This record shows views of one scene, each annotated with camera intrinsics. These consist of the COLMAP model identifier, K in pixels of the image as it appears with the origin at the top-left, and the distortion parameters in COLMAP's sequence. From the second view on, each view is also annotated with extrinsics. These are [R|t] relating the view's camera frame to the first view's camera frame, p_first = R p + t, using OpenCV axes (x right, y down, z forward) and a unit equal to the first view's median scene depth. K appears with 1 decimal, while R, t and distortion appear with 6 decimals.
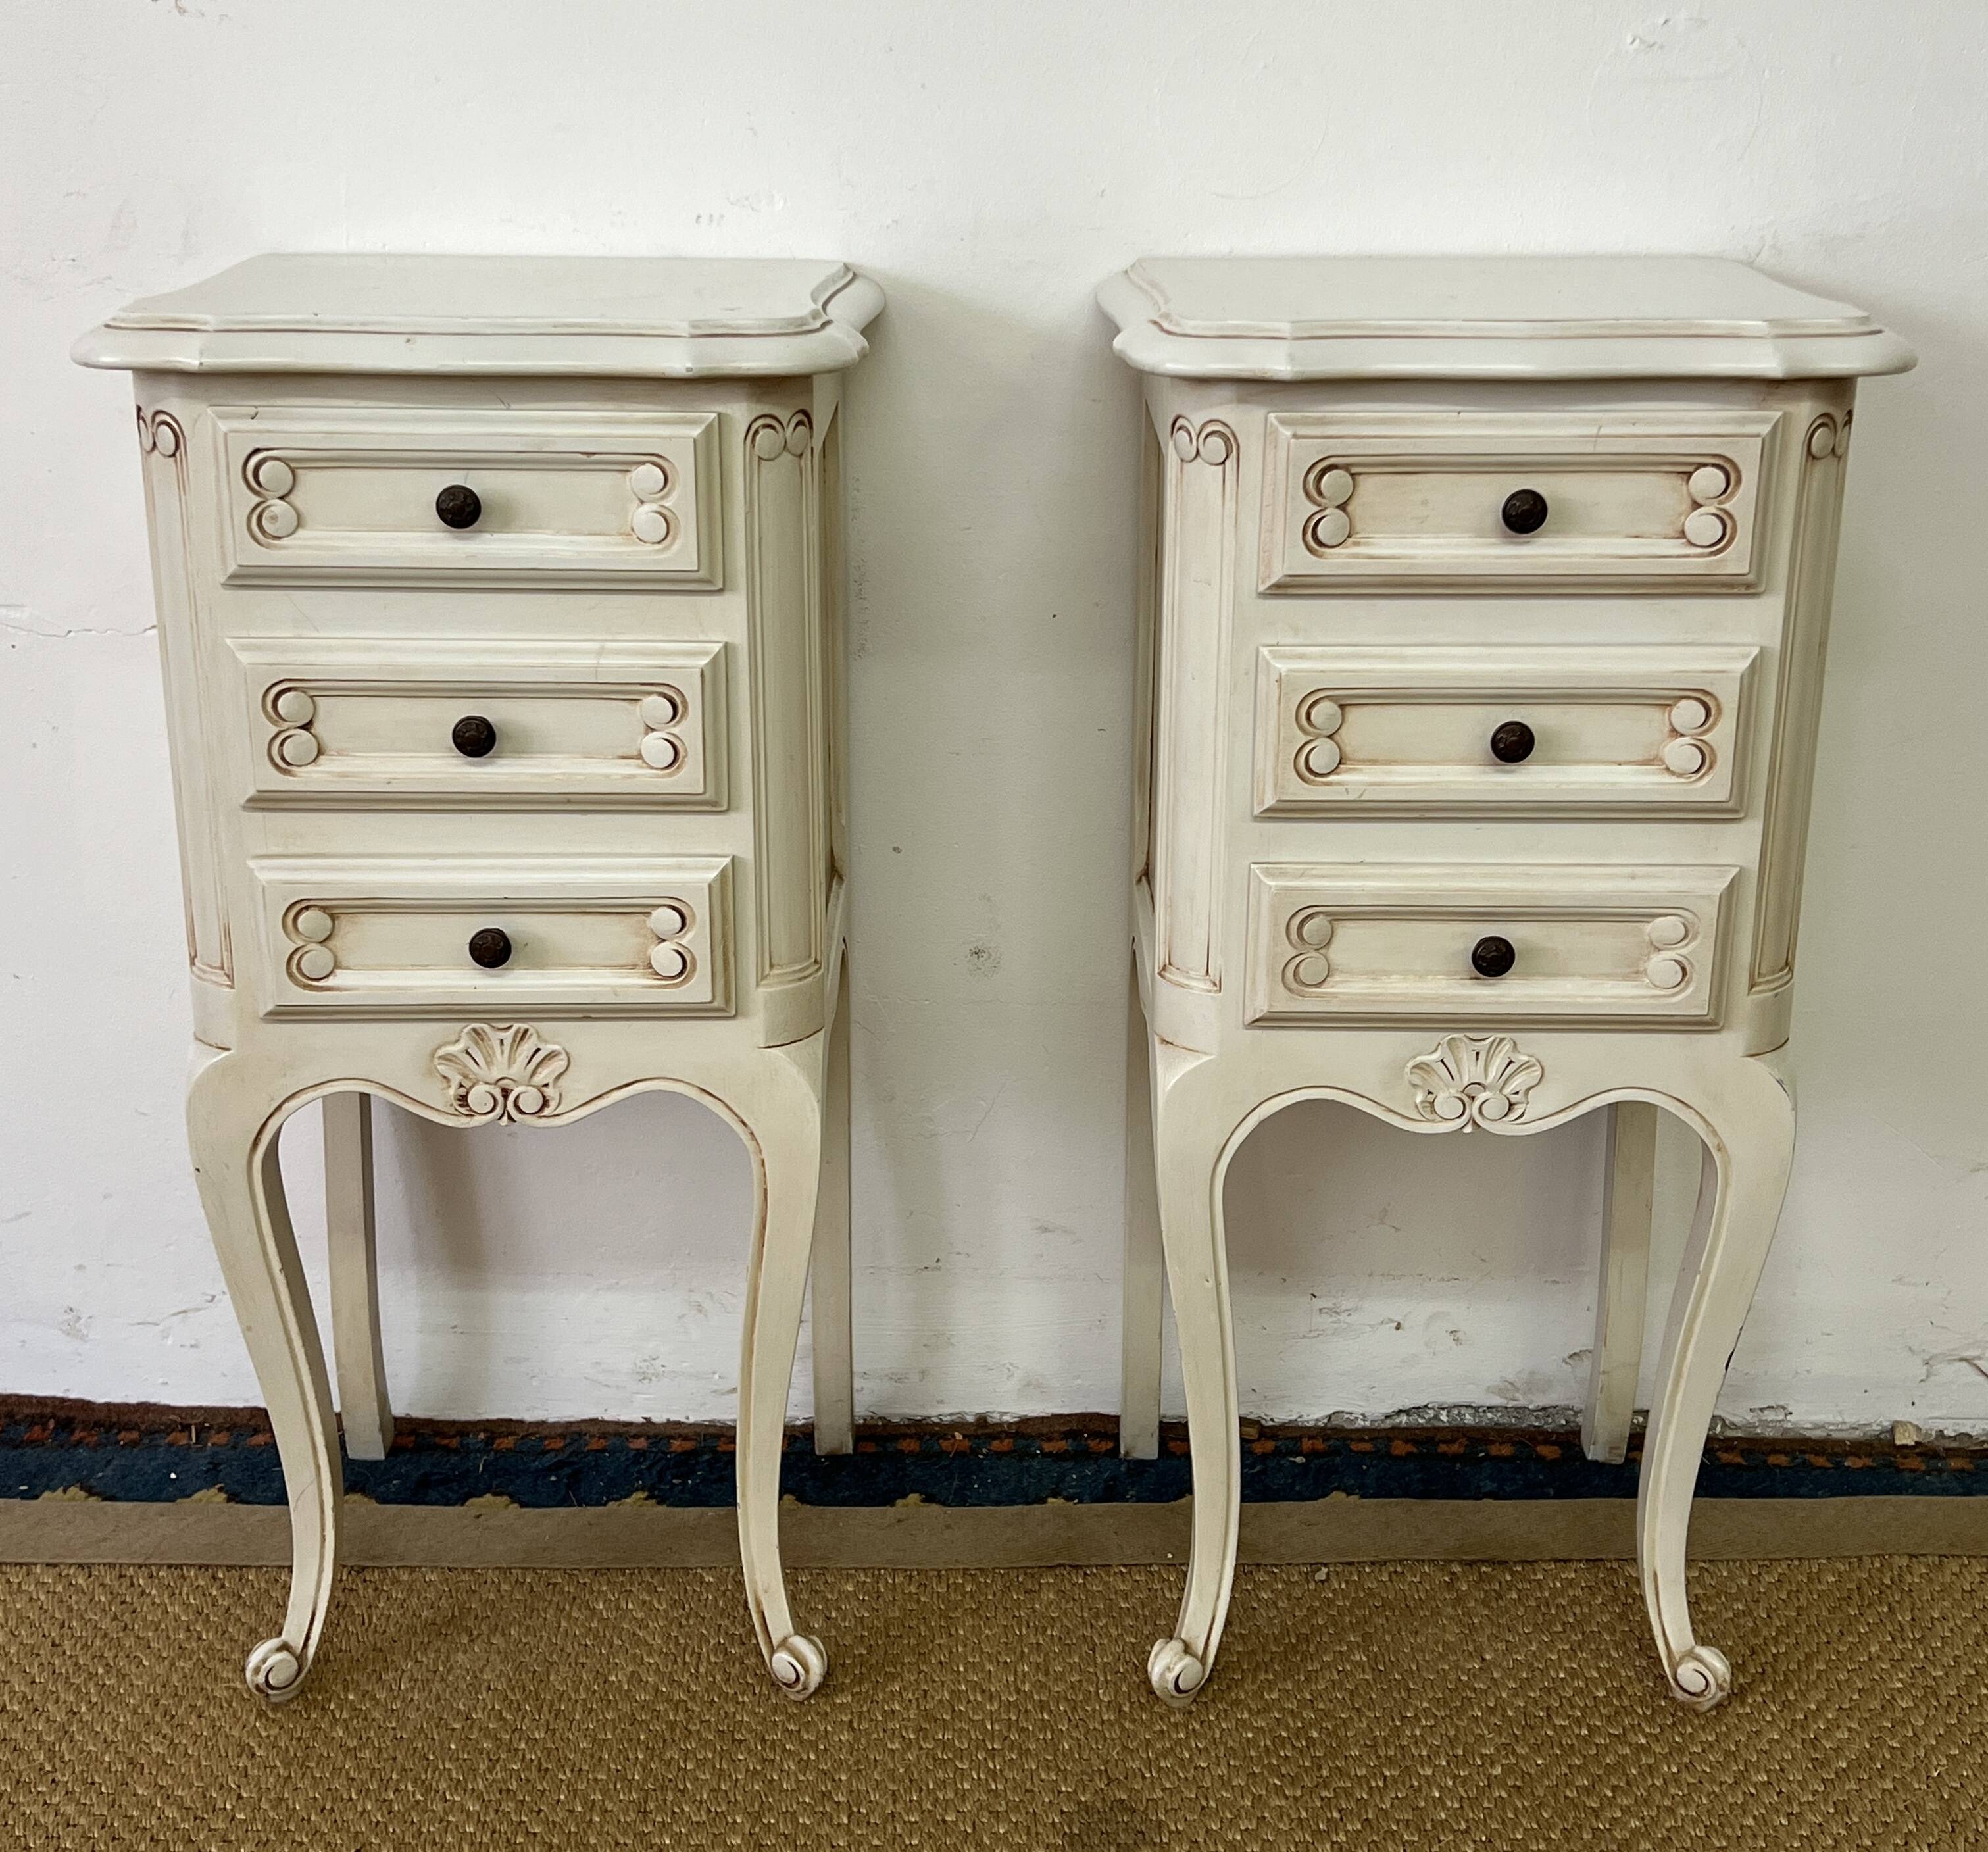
lens RADIAL K [[2619.9, 0, 991.2], [0, 2619.9, 870.2], [0, 0, 1]] dist [0.045514, 0.000000]
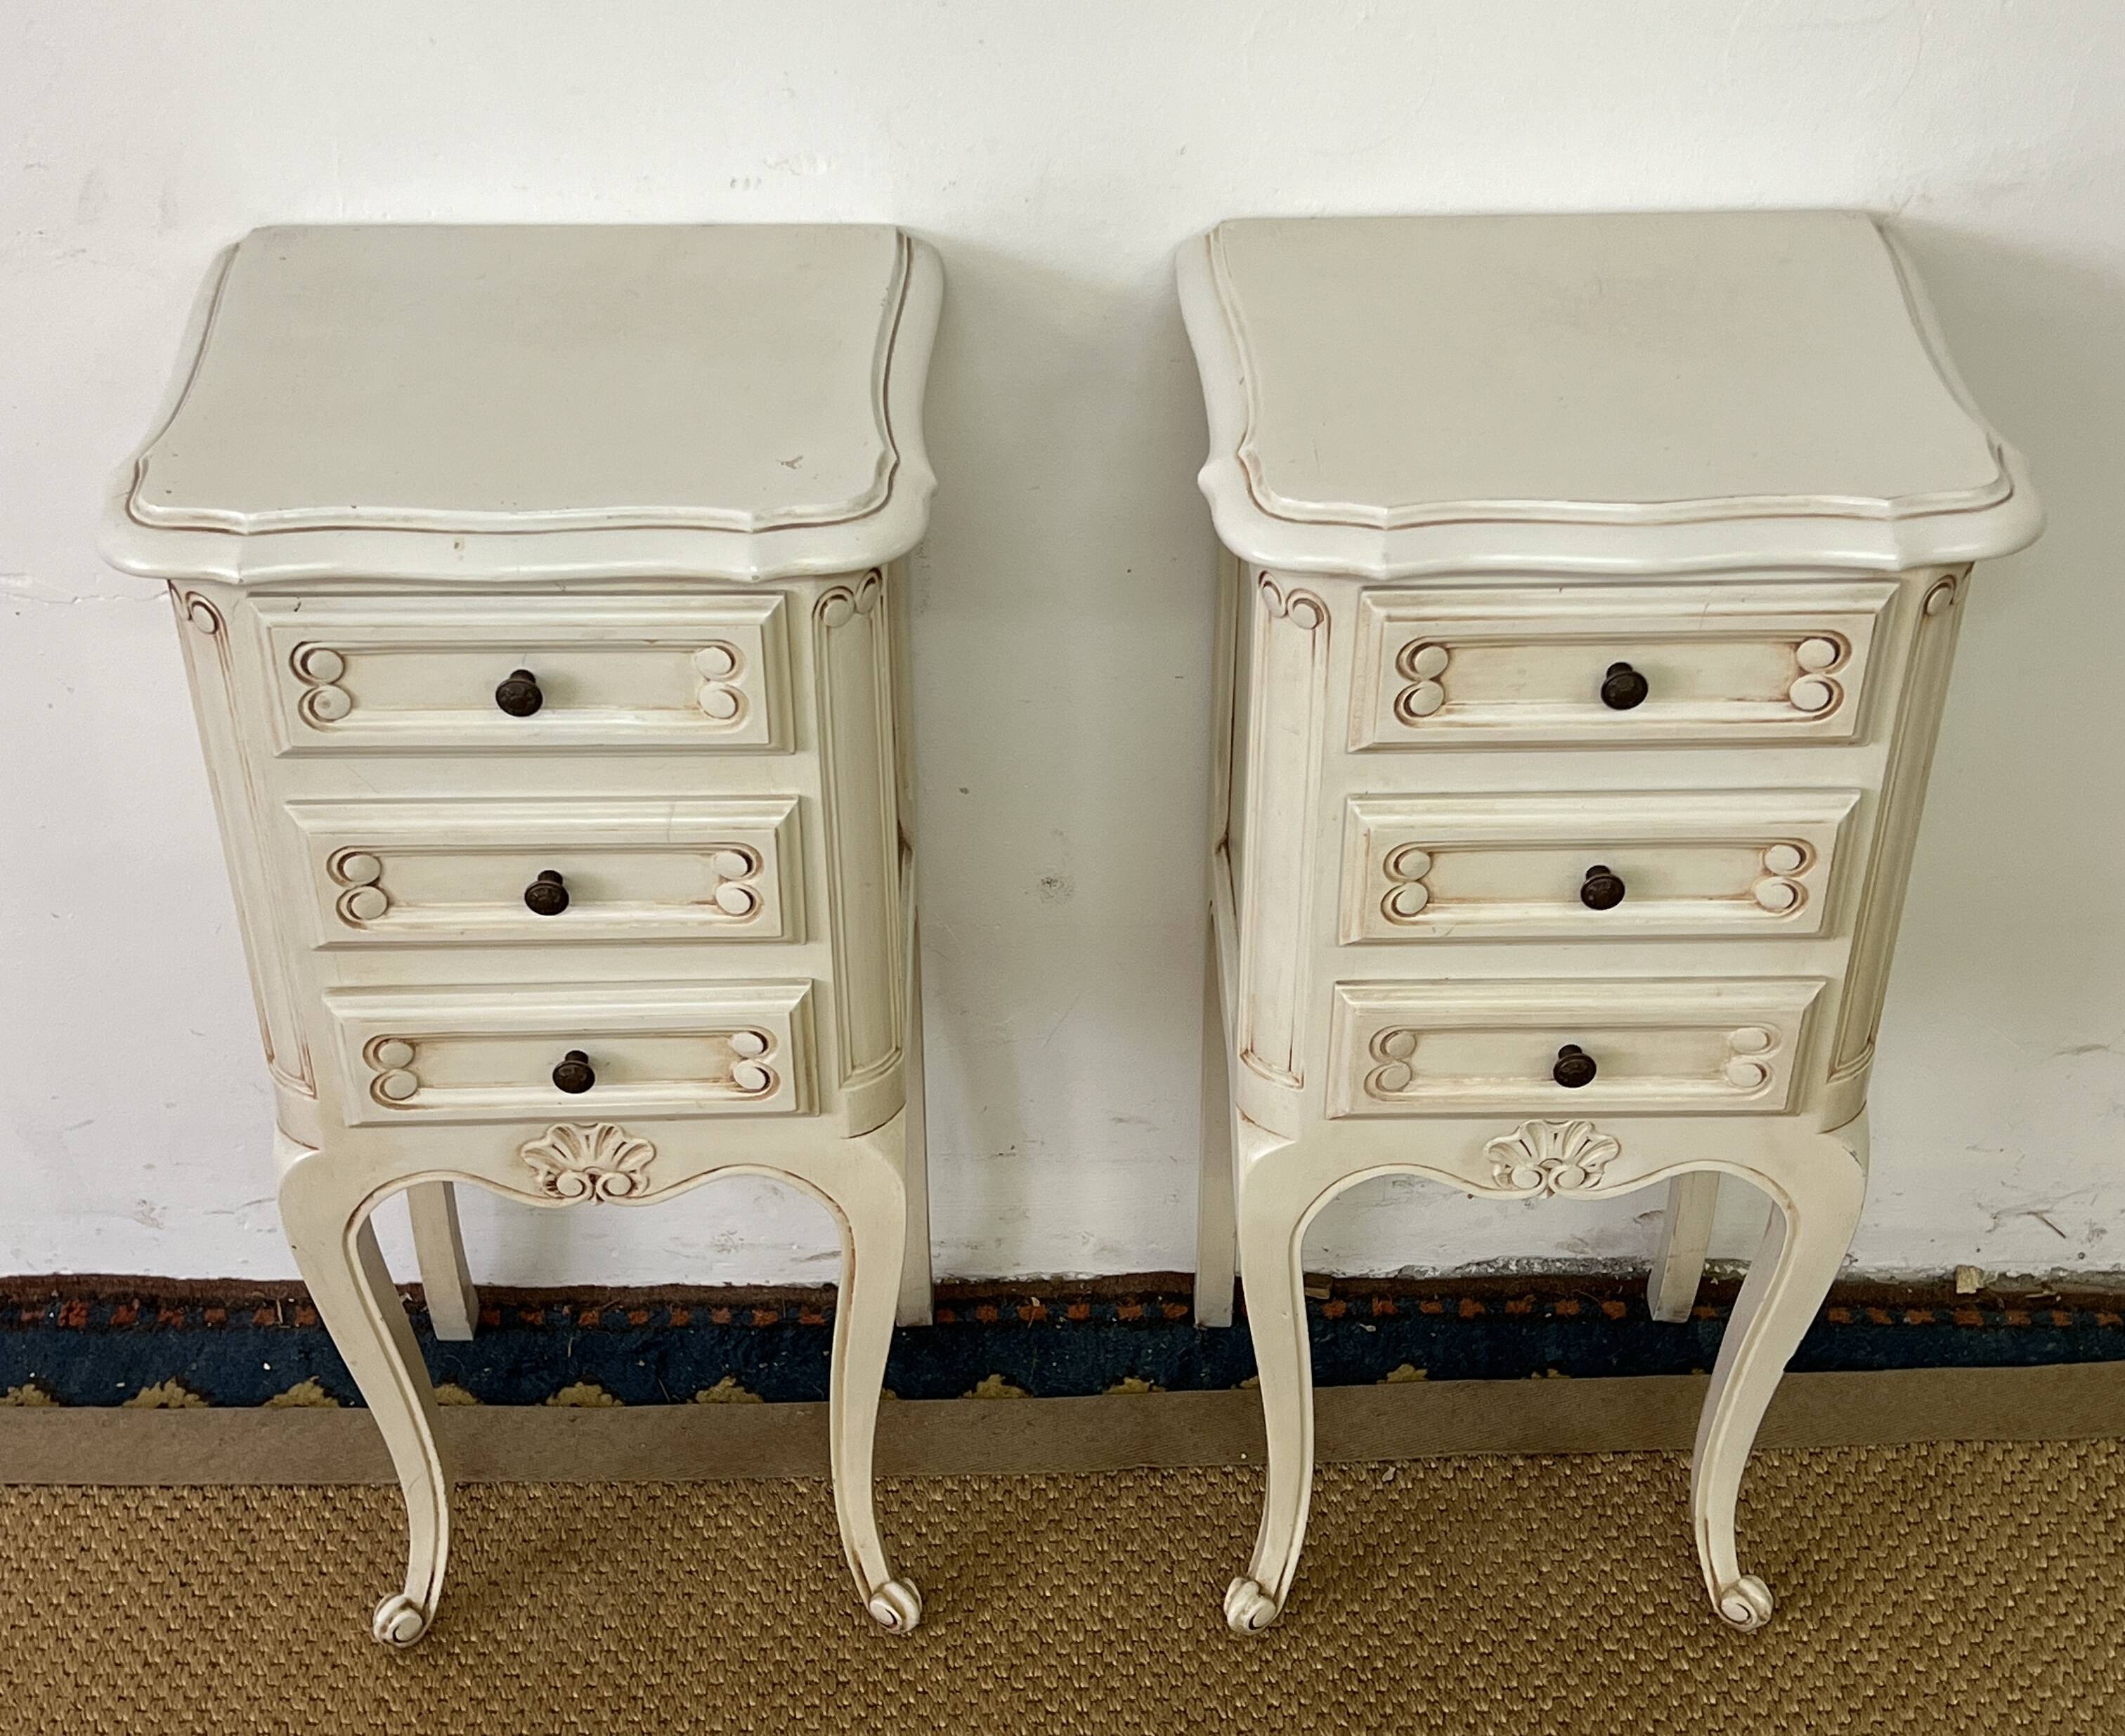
lens RADIAL K [[2960.4, 0, 1059.7], [0, 2960.4, 944.9], [0, 0, 1]] dist [0.093093, 0.000000]
pose [[0.999831, -0.015943, 0.009158, -0.014515], [0.012203, 0.947994, 0.318054, -0.356546], [-0.013752, -0.317888, 0.948028, -0.057206]]
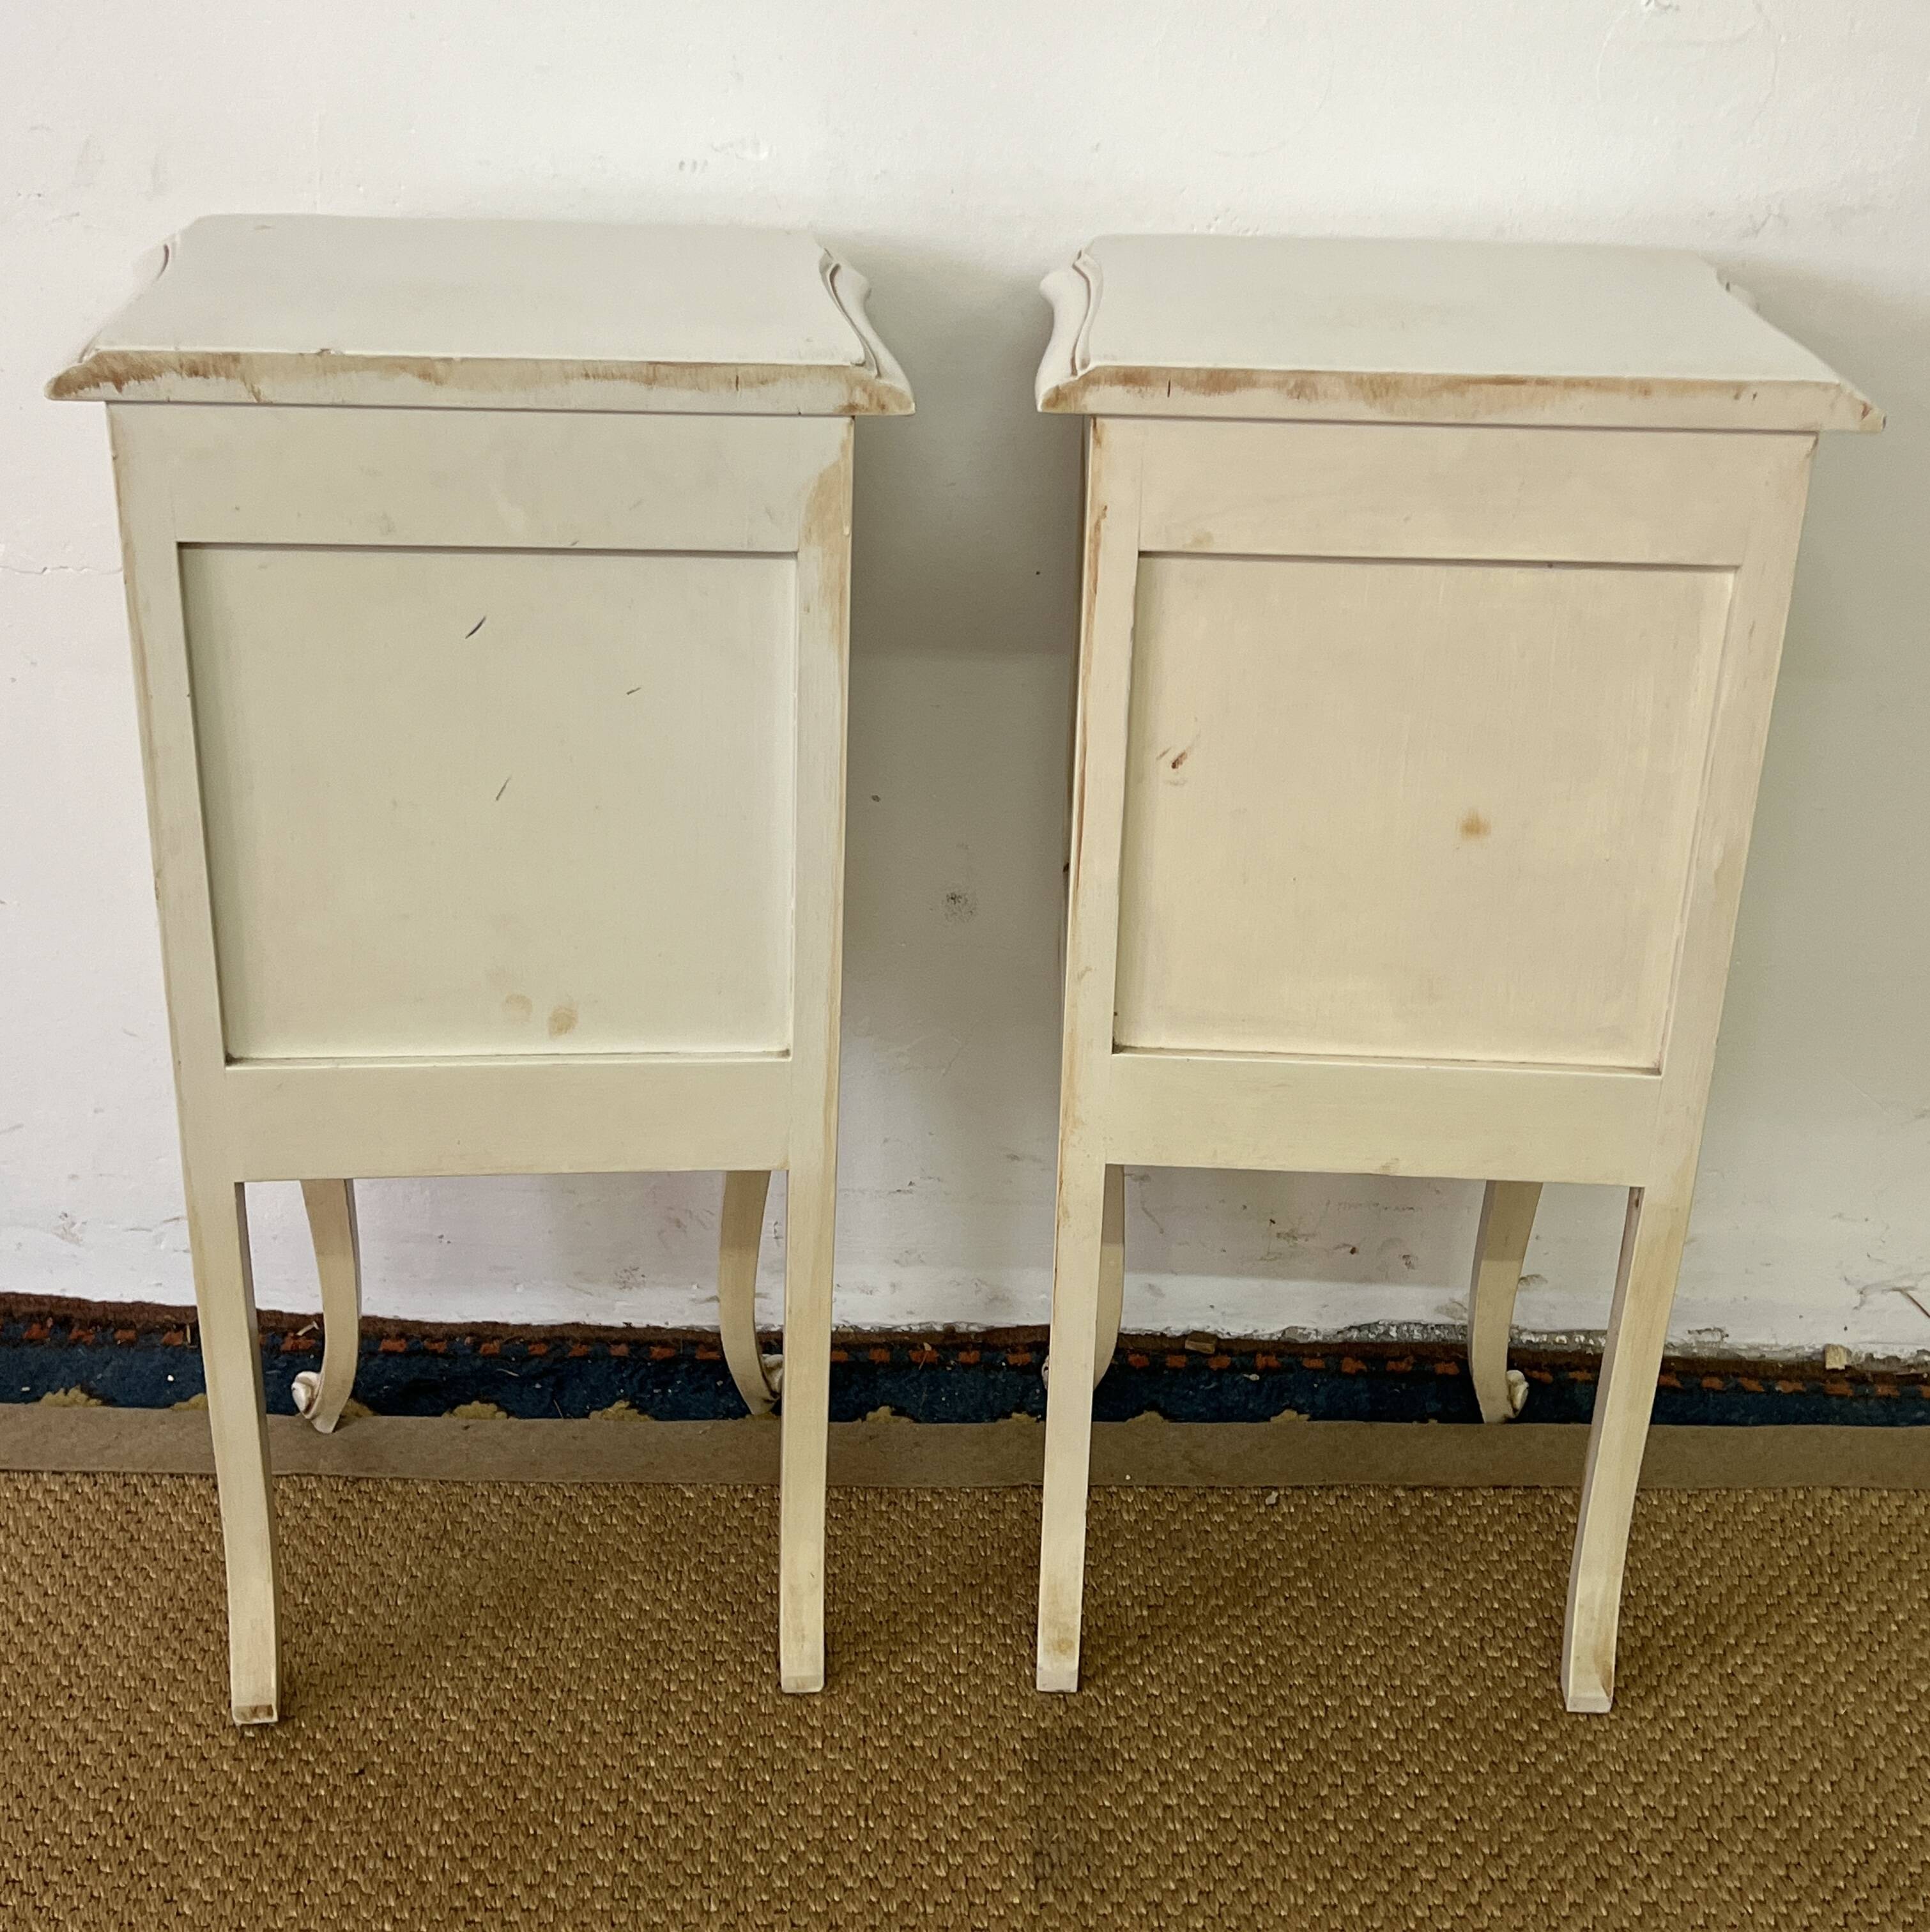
lens RADIAL K [[2632.8, 0, 973.2], [0, 2632.8, 962.6], [0, 0, 1]] dist [0.073463, 0.000000]
pose [[0.999811, 0.016523, 0.010199, -0.009414], [-0.017803, 0.989731, 0.141831, -0.106694], [-0.007751, -0.141986, 0.989838, -0.017146]]
